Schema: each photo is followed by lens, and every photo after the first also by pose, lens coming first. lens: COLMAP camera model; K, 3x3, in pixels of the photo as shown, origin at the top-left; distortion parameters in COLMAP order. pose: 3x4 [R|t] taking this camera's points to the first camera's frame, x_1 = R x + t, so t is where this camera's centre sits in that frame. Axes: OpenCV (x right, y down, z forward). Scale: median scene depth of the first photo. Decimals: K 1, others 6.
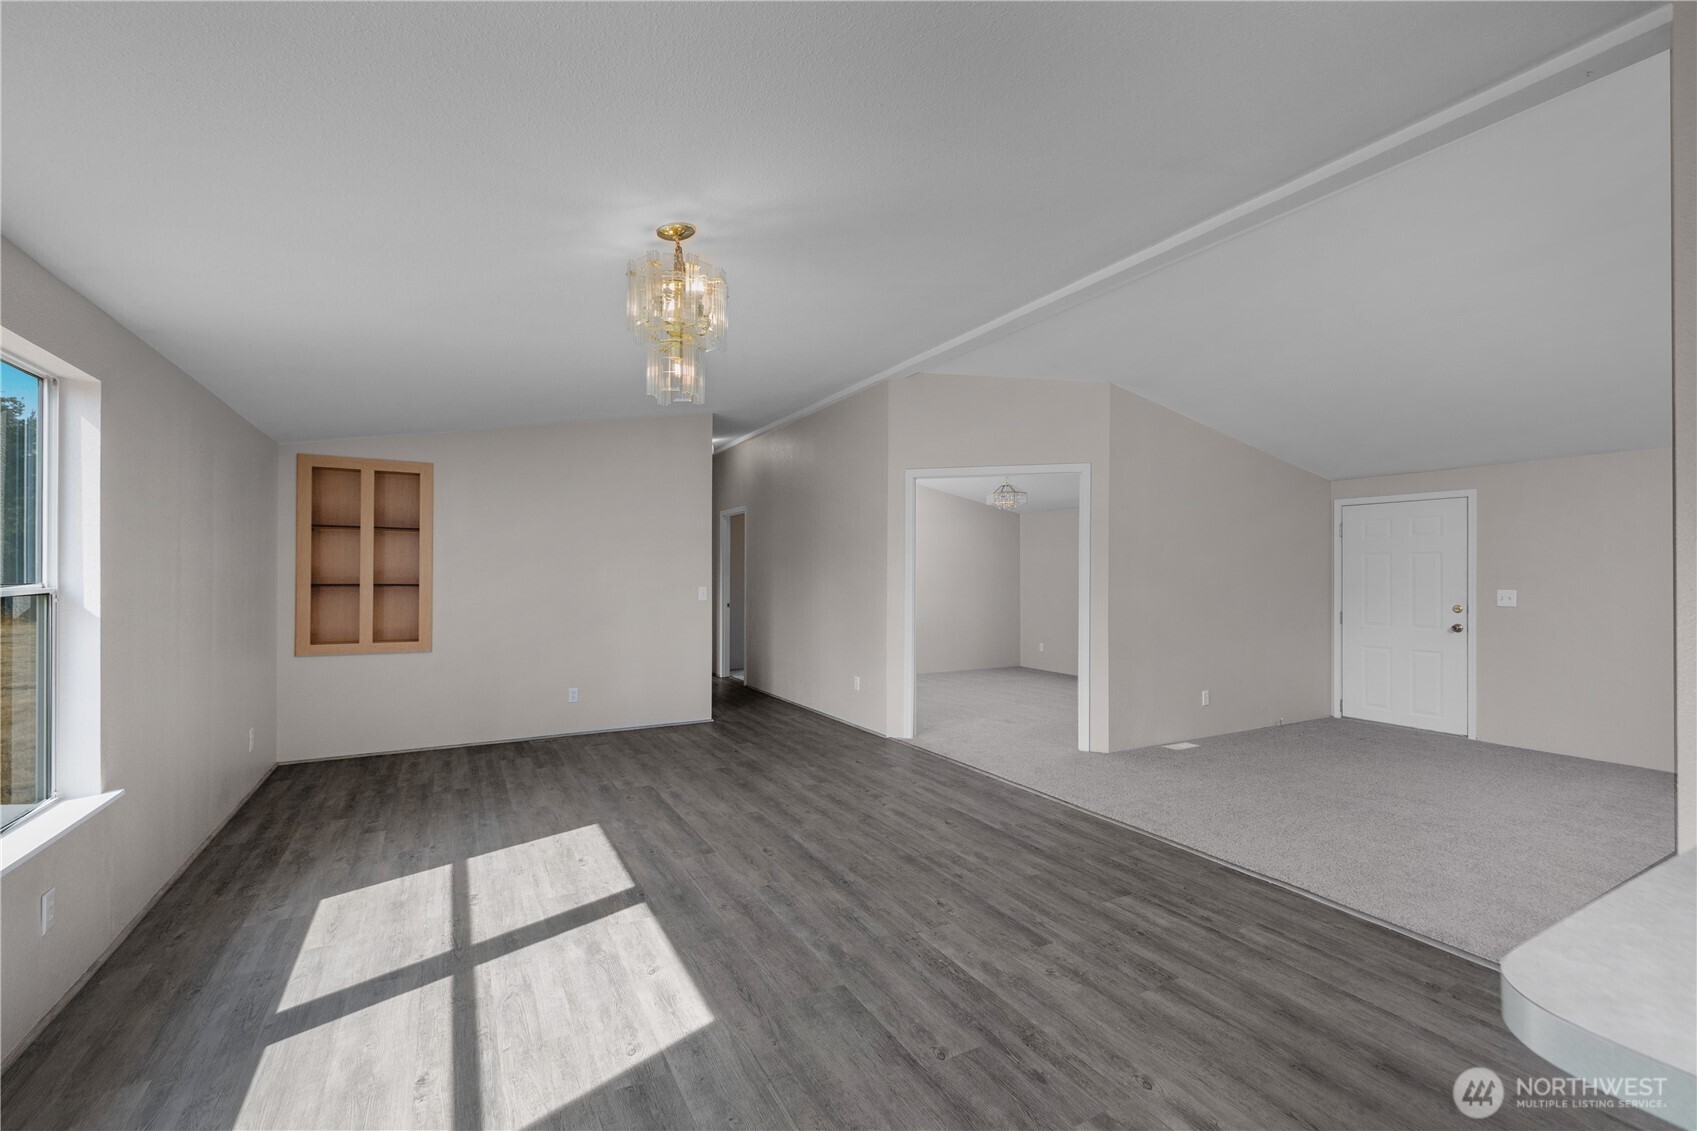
lens RADIAL K [[722.3, 0, 835.8], [0, 722.3, 573.6], [0, 0, 1]] dist [0.008674, -0.001361]
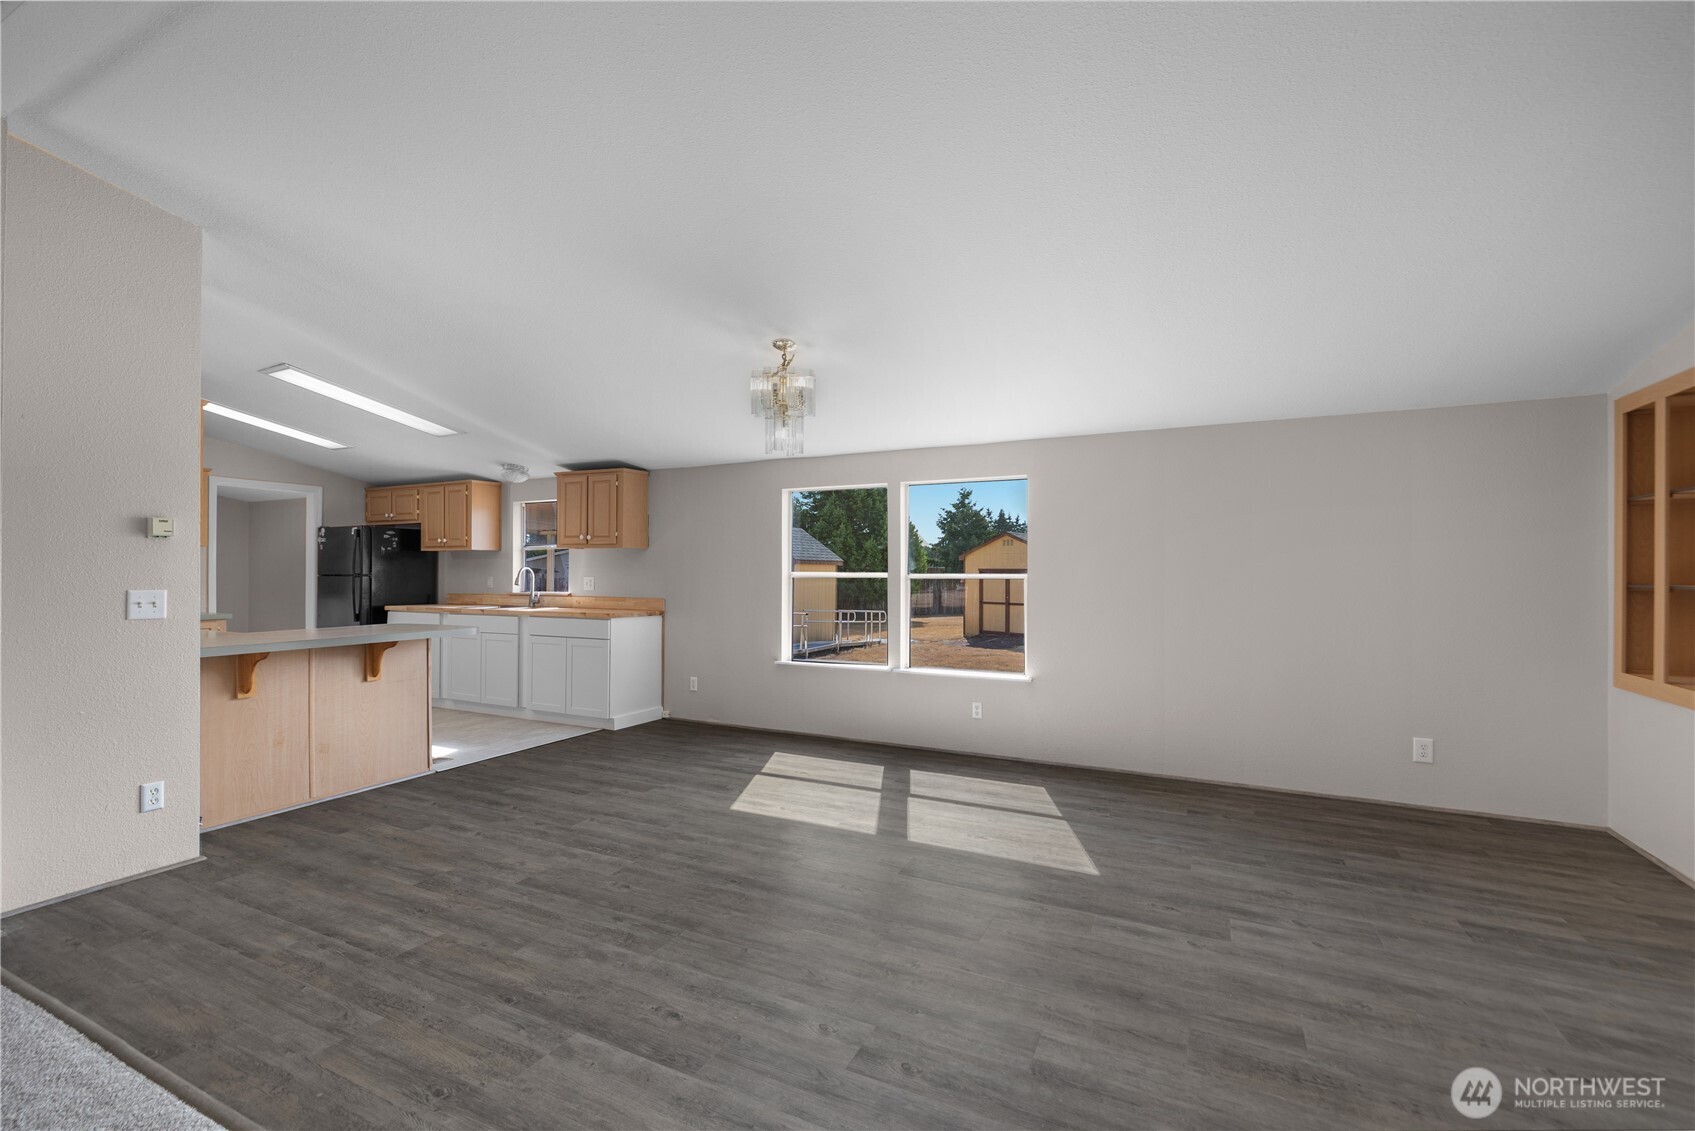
lens RADIAL K [[721.4, 0, 839.8], [0, 721.4, 568.4], [0, 0, 1]] dist [0.008674, -0.001361]
pose [[-0.818937, -0.011903, -0.573760, 0.414044], [-0.002396, 0.999847, -0.017323, 0.022333], [0.573879, -0.012811, -0.818840, 1.709448]]
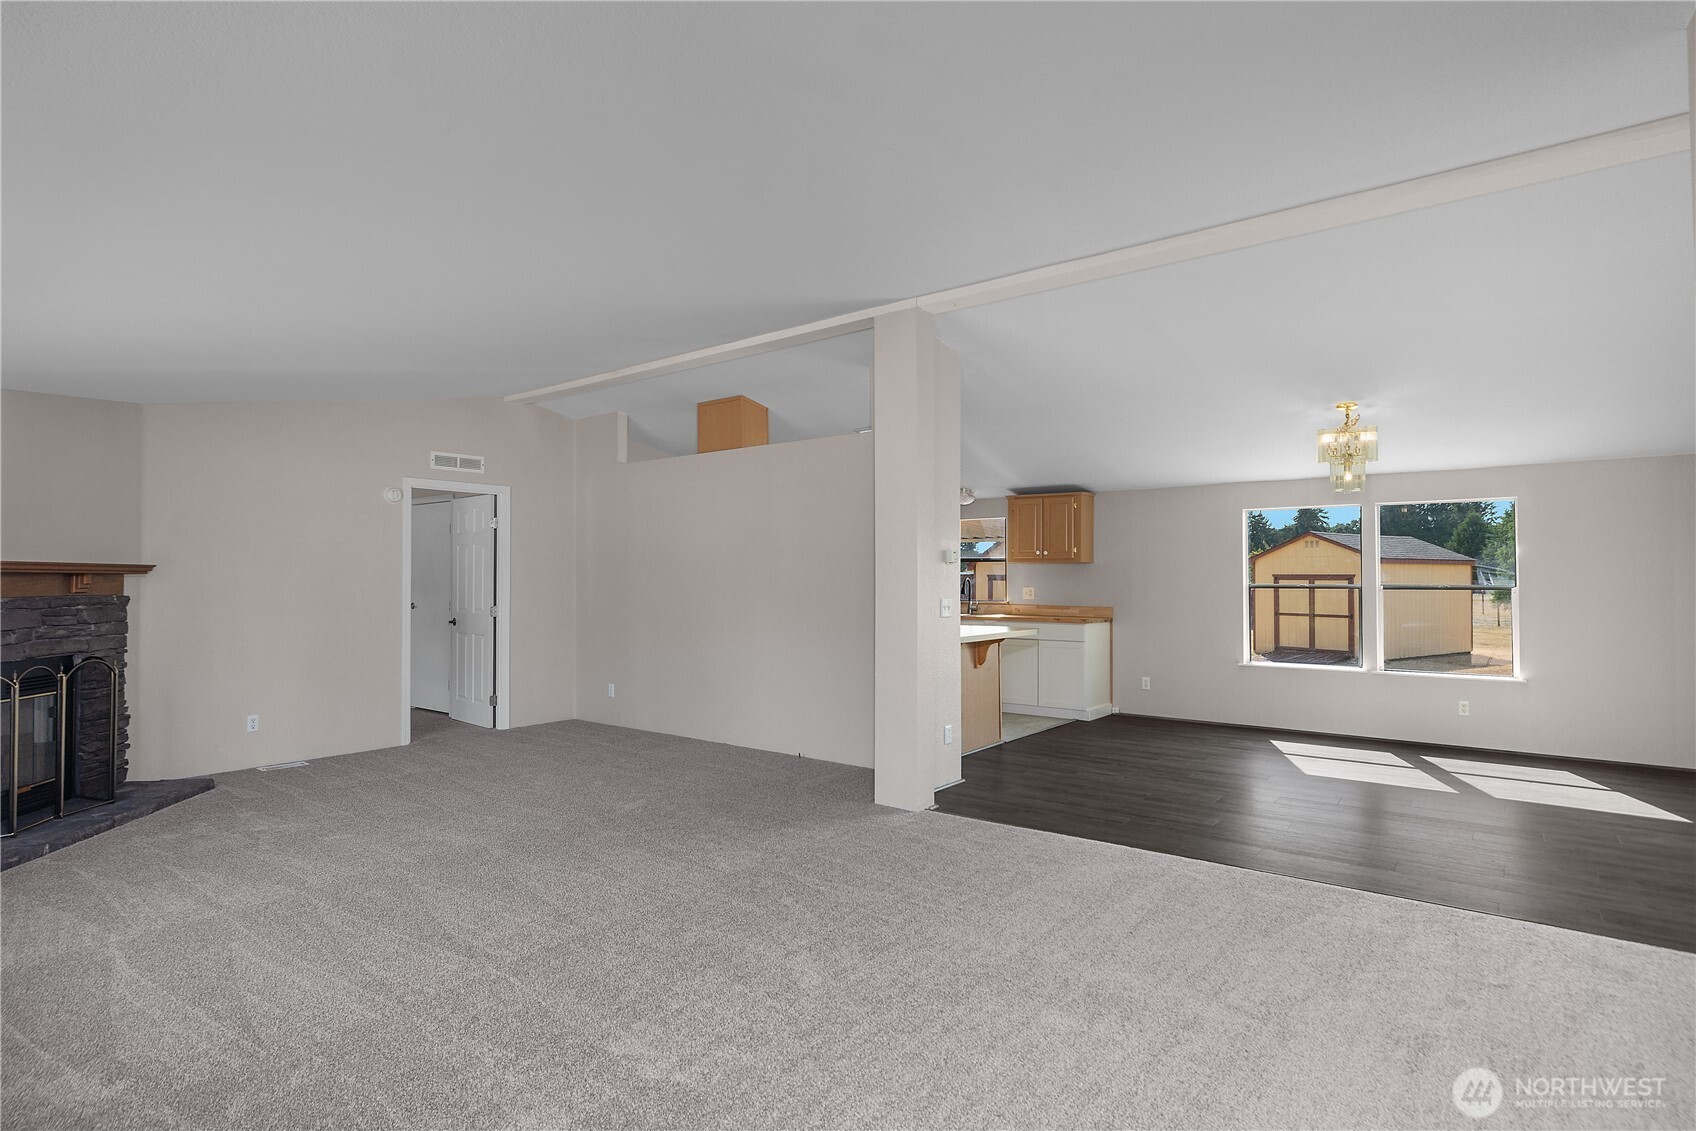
lens RADIAL K [[855.0, 0, 850.2], [0, 855.0, 564.0], [0, 0, 1]] dist [-0.001437, -0.001578]
pose [[-0.915901, -0.013534, -0.401177, 1.412992], [-0.002789, 0.999622, -0.027356, 0.015502], [0.401395, -0.023936, -0.915592, 1.884880]]
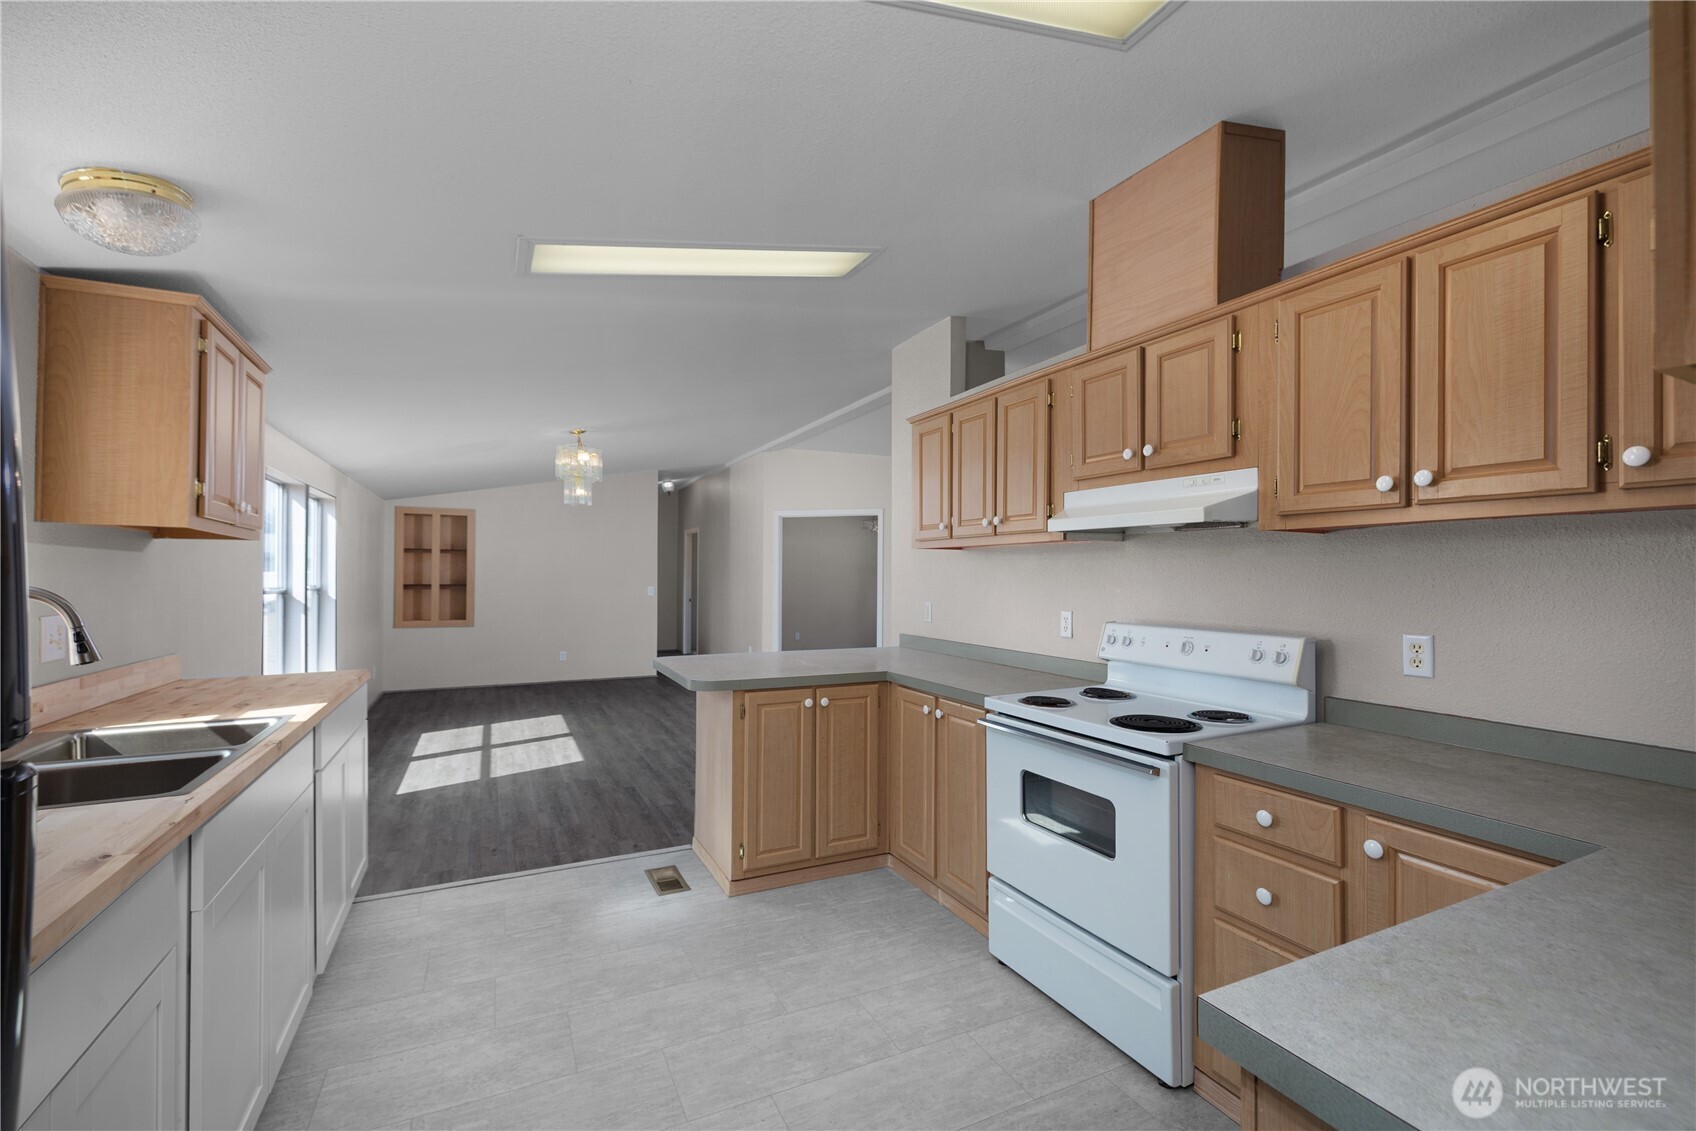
lens RADIAL K [[721.8, 0, 836.7], [0, 721.8, 574.5], [0, 0, 1]] dist [0.008674, -0.001361]
pose [[0.998907, 0.001527, -0.046707, 0.512657], [-0.001459, 0.999998, 0.001473, -0.018670], [0.046709, -0.001404, 0.998908, -0.902665]]
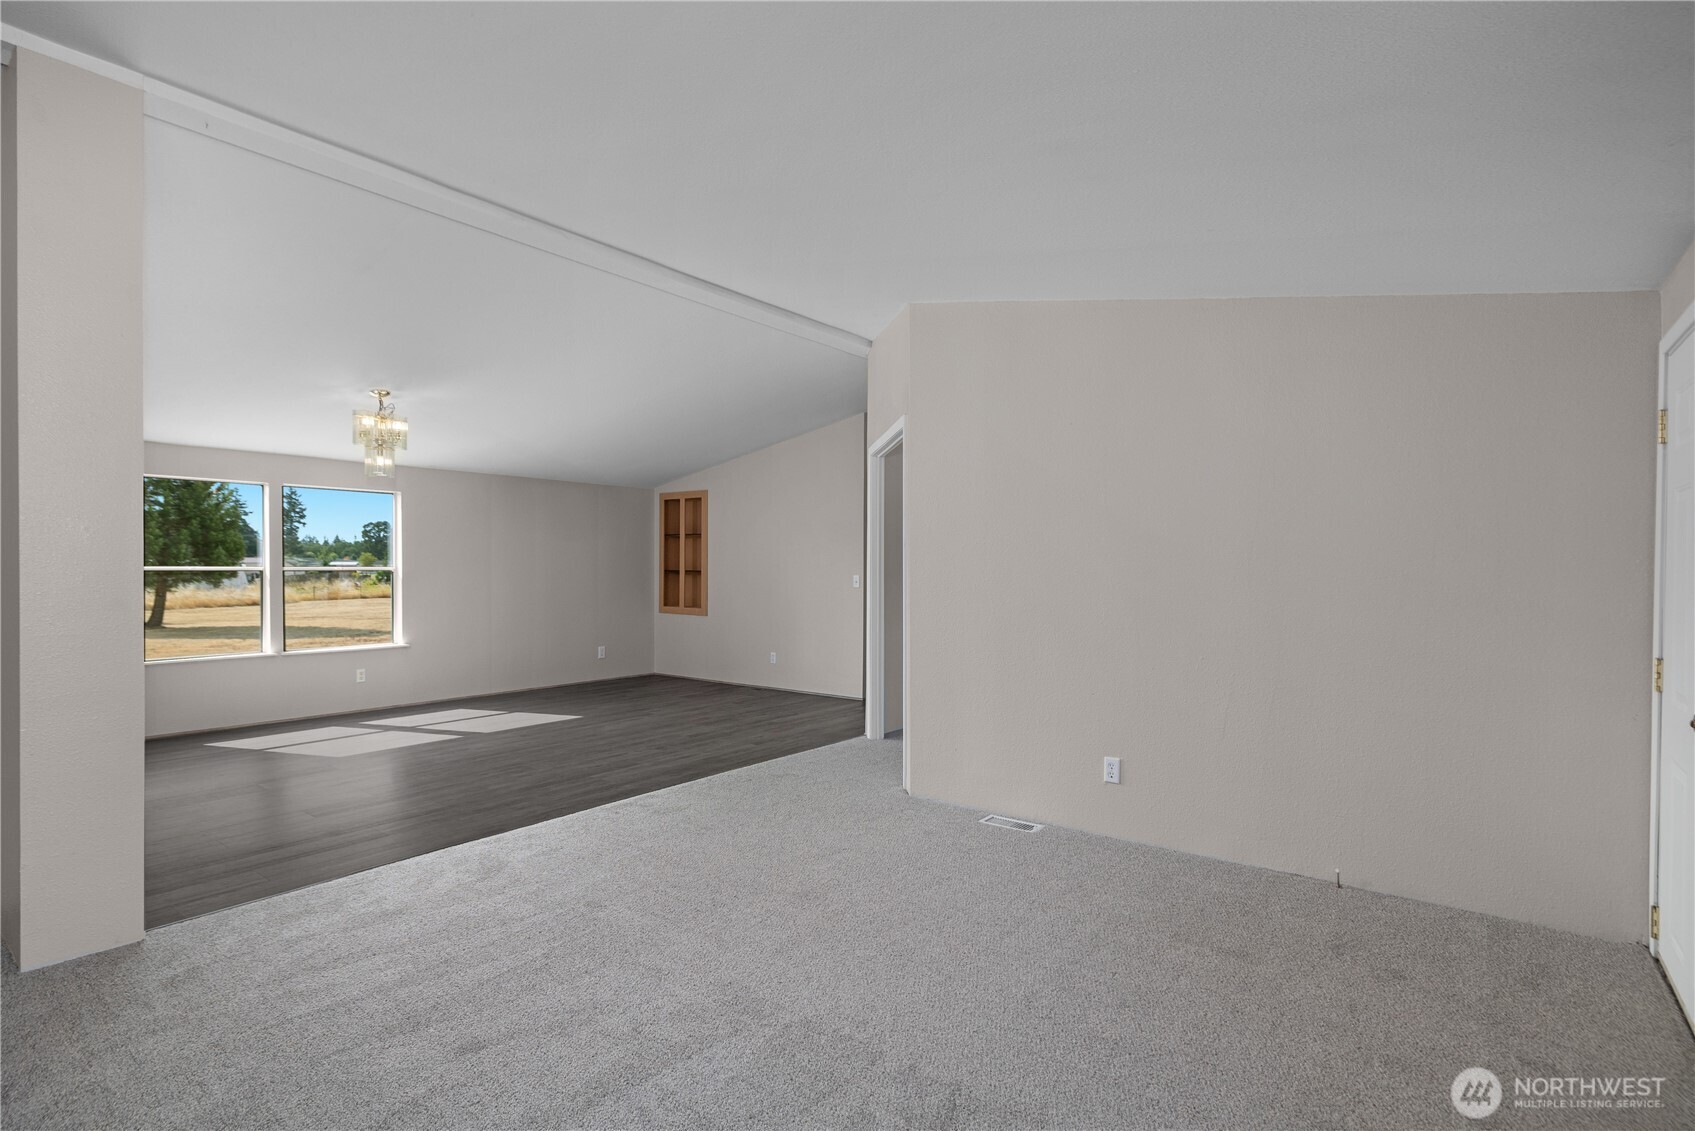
lens RADIAL K [[805.3, 0, 855.8], [0, 805.3, 583.4], [0, 0, 1]] dist [-0.007989, 0.000900]
pose [[0.416721, 0.014448, -0.908920, 1.747631], [0.004874, 0.999824, 0.018128, 0.019763], [0.909021, -0.011984, 0.416577, 0.939527]]
